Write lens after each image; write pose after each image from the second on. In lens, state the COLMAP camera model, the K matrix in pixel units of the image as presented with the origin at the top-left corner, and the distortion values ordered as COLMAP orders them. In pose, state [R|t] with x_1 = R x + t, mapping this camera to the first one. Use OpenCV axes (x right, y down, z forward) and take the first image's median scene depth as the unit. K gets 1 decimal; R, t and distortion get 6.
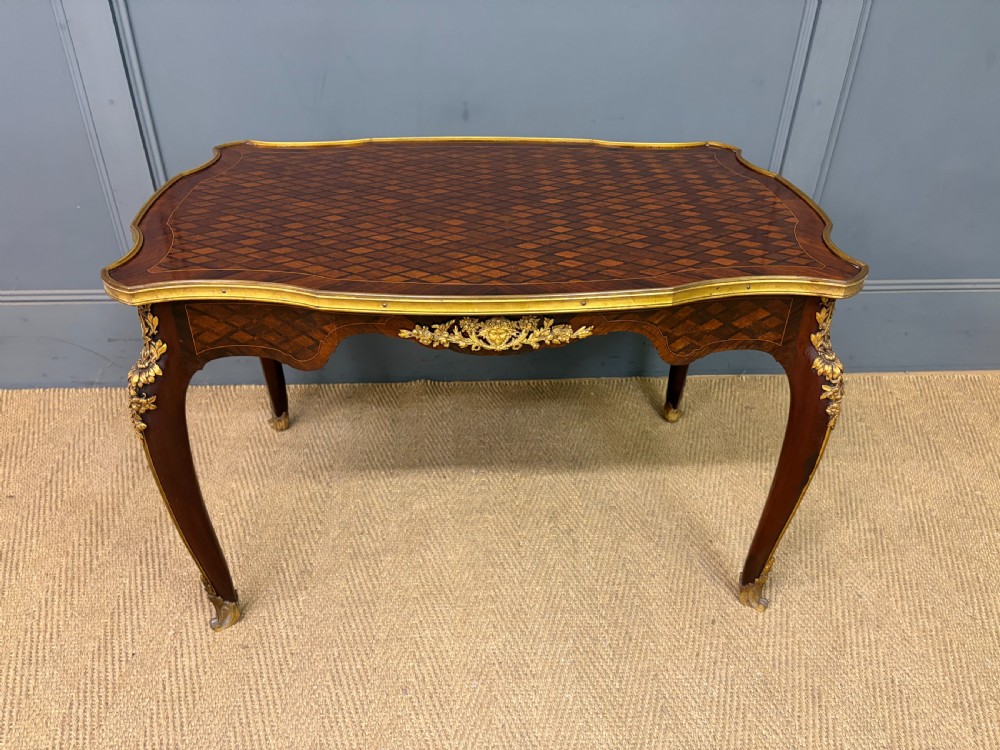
lens RADIAL K [[760.7, 0, 498.7], [0, 760.7, 381.3], [0, 0, 1]] dist [0.070410, -0.089362]
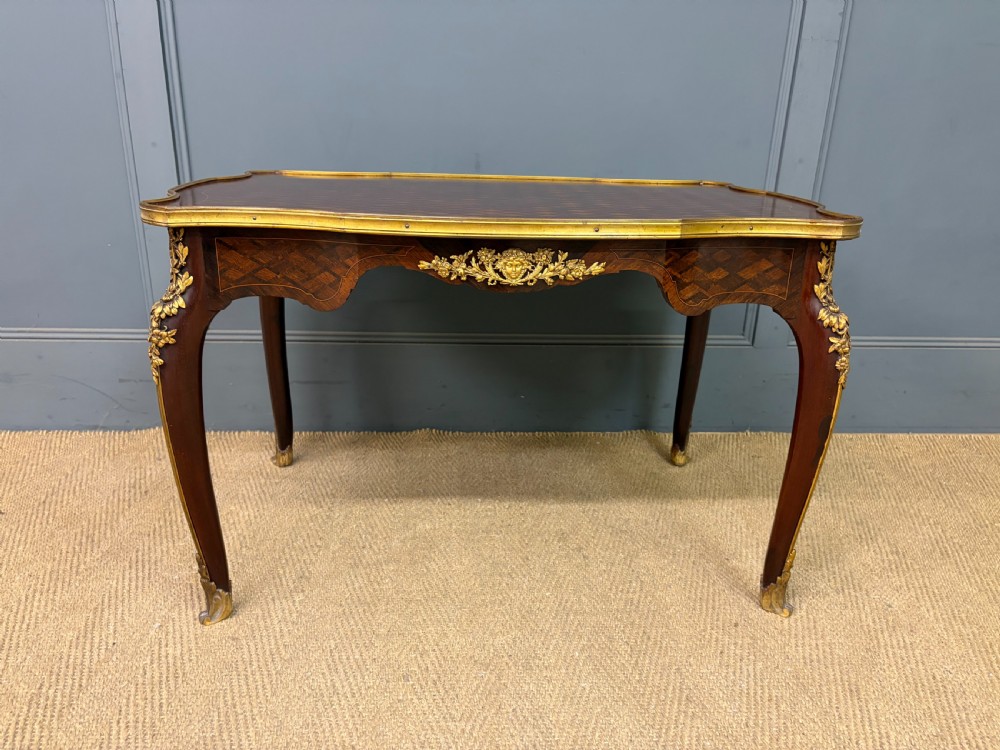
lens RADIAL K [[760.1, 0, 498.1], [0, 760.1, 378.6], [0, 0, 1]] dist [0.068062, -0.085136]
pose [[0.999929, 0.011053, 0.004494, -0.020216], [-0.009664, 0.971152, -0.238265, 0.265636], [-0.006998, 0.238205, 0.971190, 0.021742]]
